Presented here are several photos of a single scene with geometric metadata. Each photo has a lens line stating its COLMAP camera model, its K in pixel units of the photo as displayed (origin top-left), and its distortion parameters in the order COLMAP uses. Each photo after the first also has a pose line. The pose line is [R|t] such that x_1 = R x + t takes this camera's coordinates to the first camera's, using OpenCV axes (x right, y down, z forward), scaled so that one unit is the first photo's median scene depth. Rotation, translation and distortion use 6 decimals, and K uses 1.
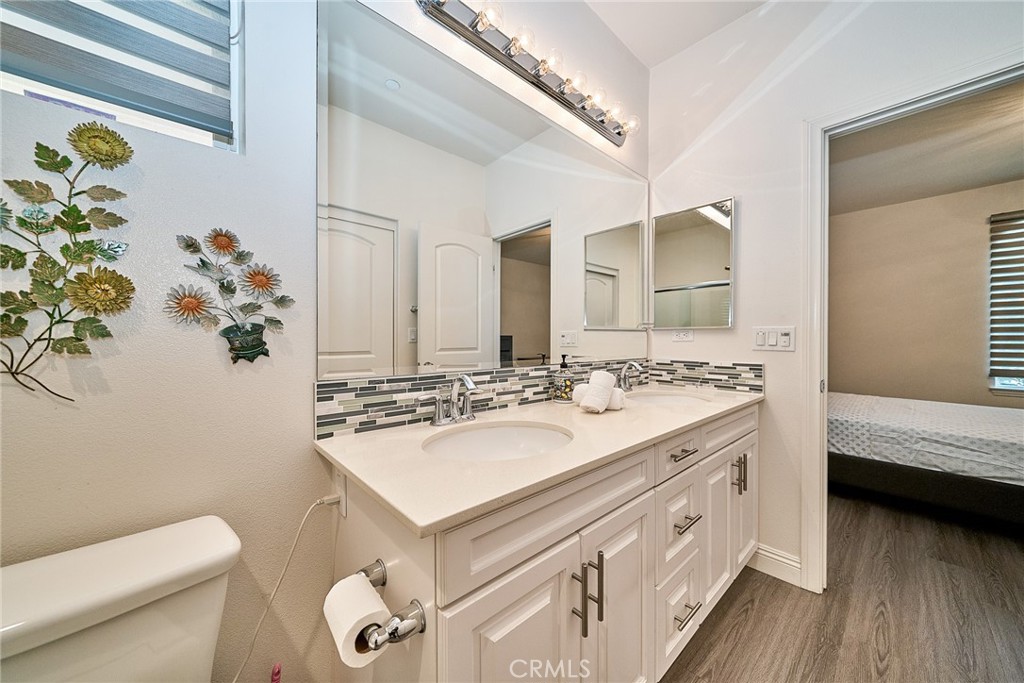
lens RADIAL K [[352.7, 0, 509.4], [0, 352.7, 343.2], [0, 0, 1]] dist [0.001606, 0.000092]
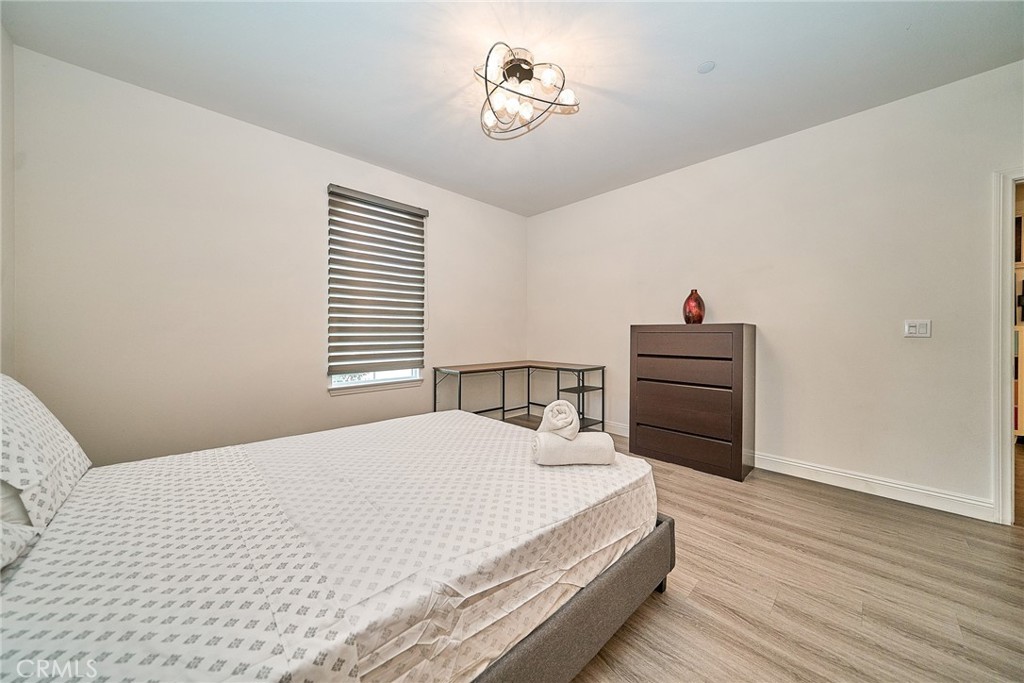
lens RADIAL K [[352.7, 0, 509.8], [0, 352.7, 337.0], [0, 0, 1]] dist [0.001606, 0.000092]
pose [[-0.031244, -0.008375, 0.999477, 0.504668], [0.002503, 0.999961, 0.008457, -0.003033], [-0.999509, 0.002766, -0.031221, 0.600283]]
